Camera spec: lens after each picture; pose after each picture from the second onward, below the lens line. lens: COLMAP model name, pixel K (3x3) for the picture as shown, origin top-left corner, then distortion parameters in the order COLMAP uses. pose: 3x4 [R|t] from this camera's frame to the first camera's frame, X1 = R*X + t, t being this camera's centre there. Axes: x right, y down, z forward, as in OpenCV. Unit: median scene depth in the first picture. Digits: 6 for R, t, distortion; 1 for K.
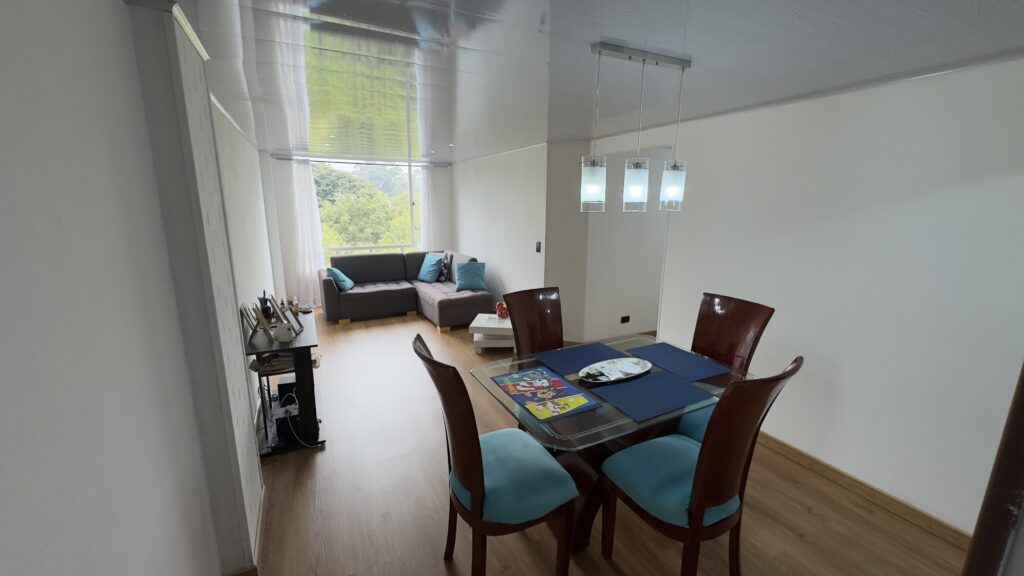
lens RADIAL K [[404.9, 0, 511.8], [0, 404.9, 285.1], [0, 0, 1]] dist [-0.000991, -0.000236]
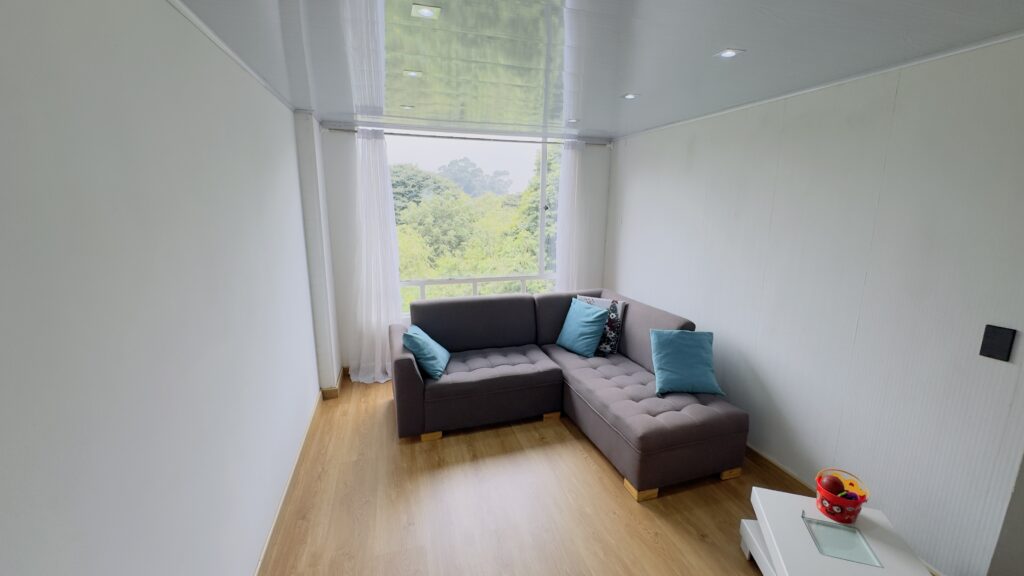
lens RADIAL K [[404.9, 0, 516.3], [0, 404.9, 289.1], [0, 0, 1]] dist [-0.000991, -0.000236]
pose [[0.984727, 0.040178, -0.169407, -0.200663], [-0.039244, 0.999190, 0.008861, -0.094529], [0.169626, -0.002077, 0.985506, 0.451221]]
